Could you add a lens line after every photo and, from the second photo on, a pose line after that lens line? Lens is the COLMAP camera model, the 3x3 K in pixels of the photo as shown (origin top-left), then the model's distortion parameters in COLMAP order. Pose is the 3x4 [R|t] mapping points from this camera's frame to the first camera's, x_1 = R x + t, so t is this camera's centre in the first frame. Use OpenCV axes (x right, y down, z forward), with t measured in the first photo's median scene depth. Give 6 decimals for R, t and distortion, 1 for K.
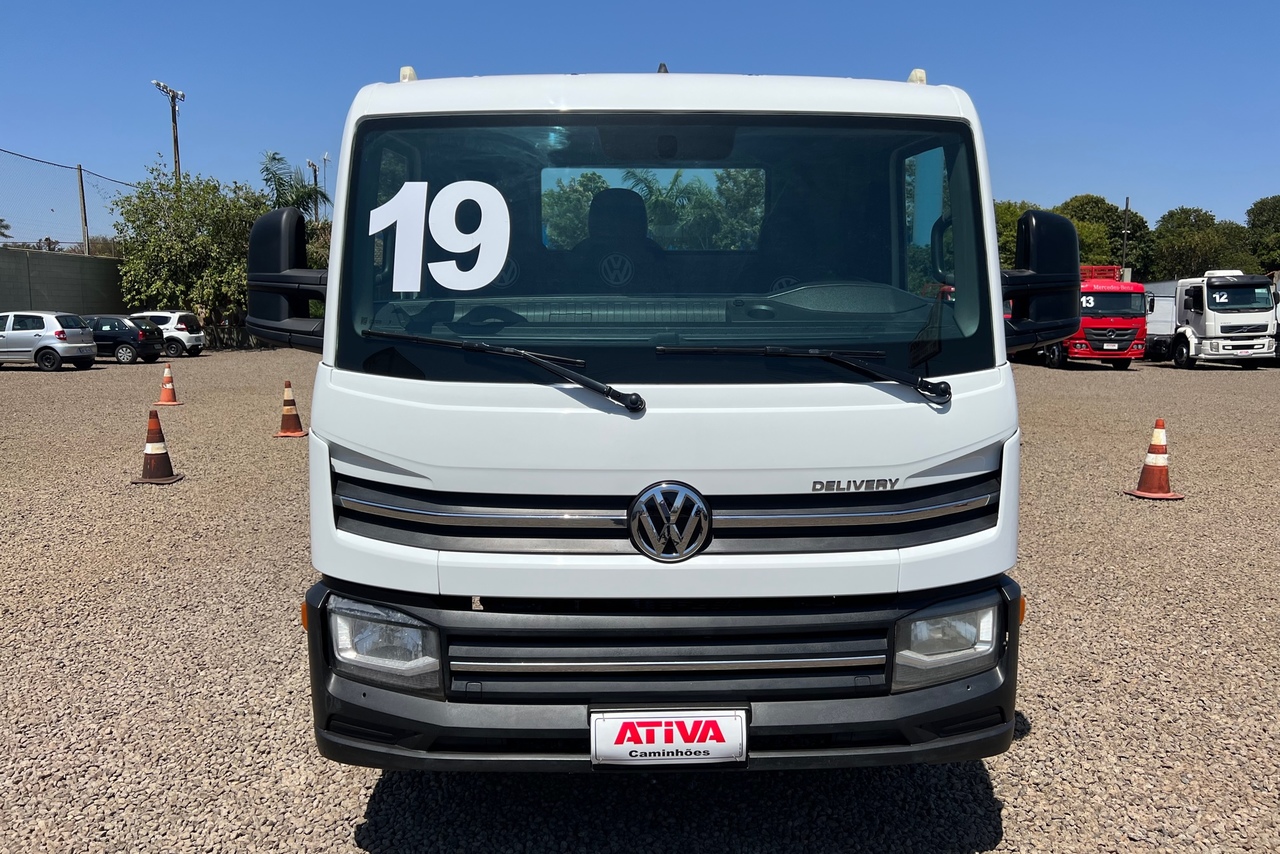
lens RADIAL K [[957.0, 0, 640.0], [0, 957.0, 427.0], [0, 0, 1]] dist [0.032959, -0.004871]
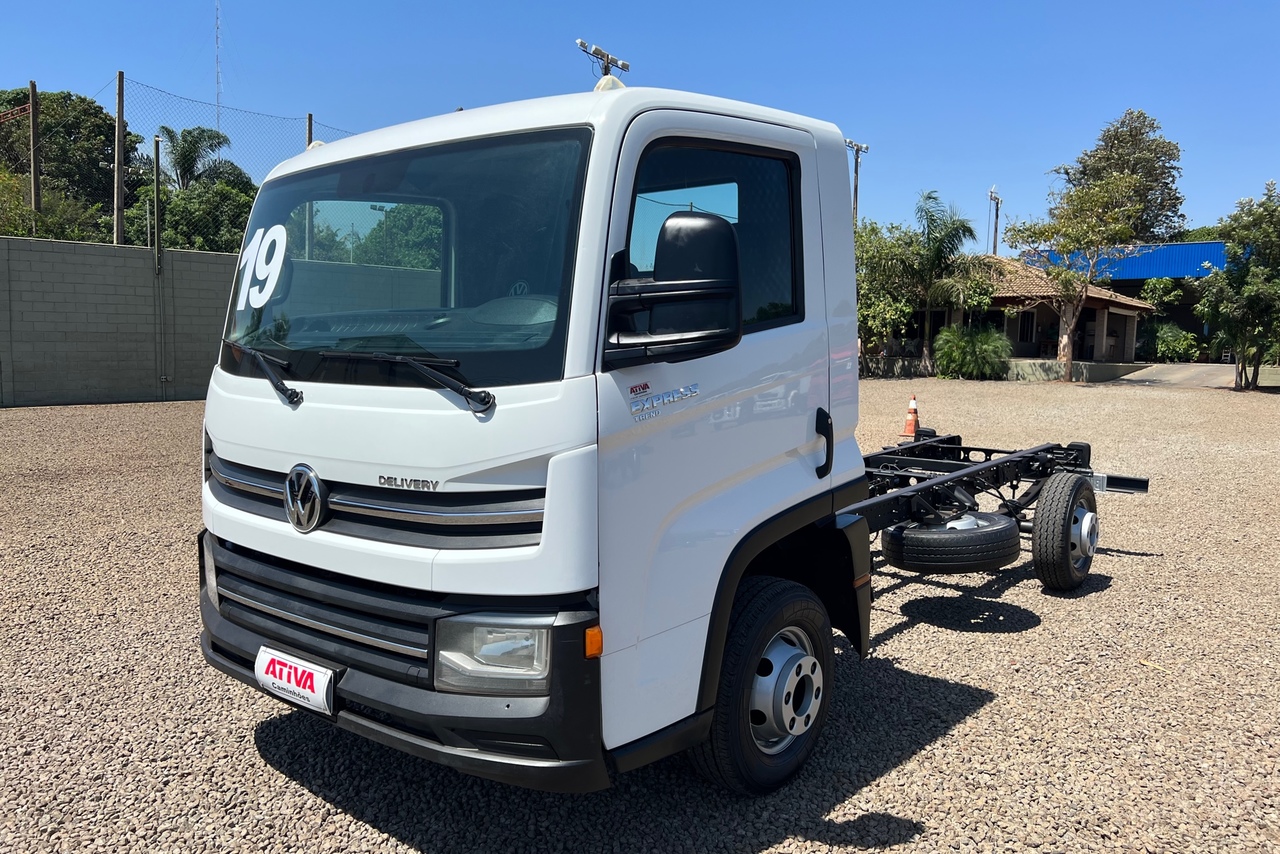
lens RADIAL K [[957.0, 0, 640.0], [0, 957.0, 427.0], [0, 0, 1]] dist [0.032959, -0.004871]
pose [[0.764140, 0.061869, -0.642076, 1.066743], [-0.083844, 0.996472, -0.003766, -0.018878], [0.639578, 0.056711, 0.766631, 0.330393]]
